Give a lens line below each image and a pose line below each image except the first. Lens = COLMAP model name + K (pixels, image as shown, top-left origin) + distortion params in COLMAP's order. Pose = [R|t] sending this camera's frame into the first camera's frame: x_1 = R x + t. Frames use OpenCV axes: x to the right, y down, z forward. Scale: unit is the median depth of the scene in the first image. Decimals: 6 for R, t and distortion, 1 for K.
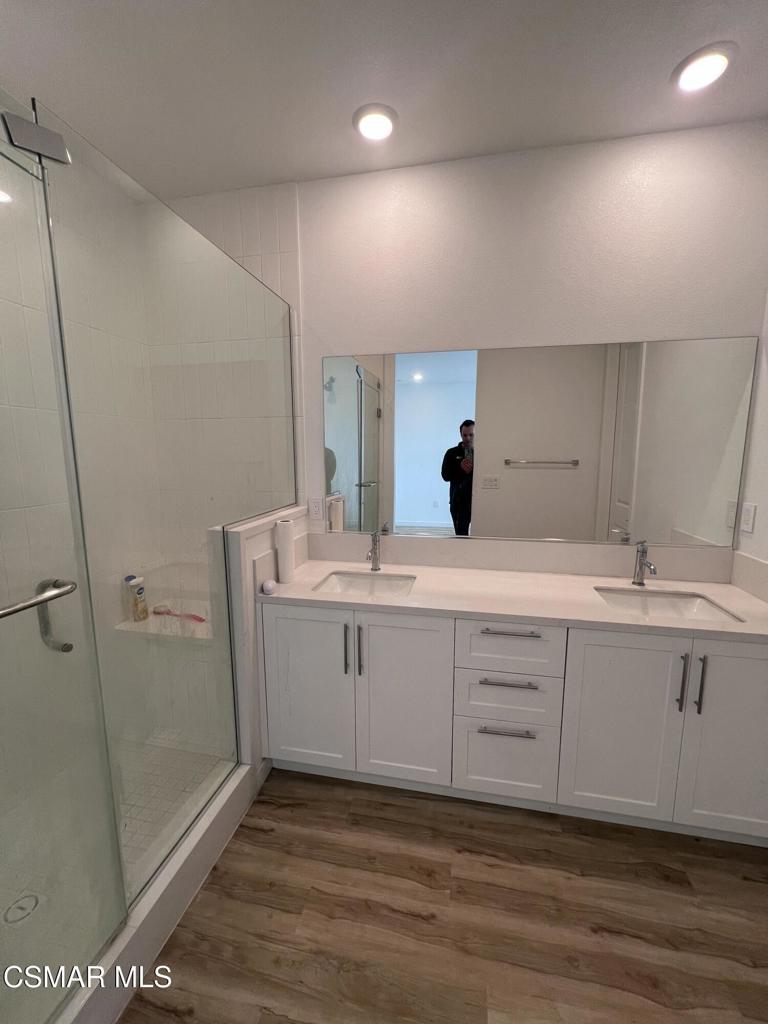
lens RADIAL K [[412.0, 0, 382.7], [0, 412.0, 511.2], [0, 0, 1]] dist [-0.002894, 0.000898]
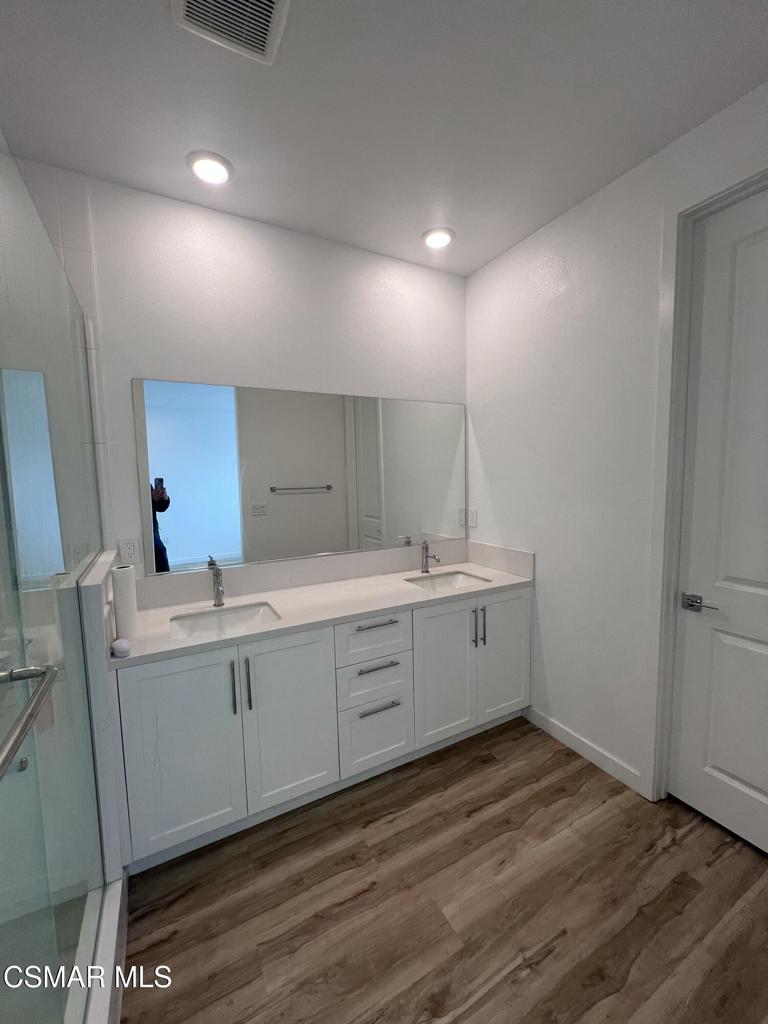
lens RADIAL K [[412.0, 0, 382.7], [0, 412.0, 511.2], [0, 0, 1]] dist [-0.002894, 0.000898]
pose [[0.765606, -0.072063, 0.639261, -0.422518], [0.113741, 0.993214, -0.024257, -0.010695], [-0.633175, 0.091281, 0.768607, 0.008202]]
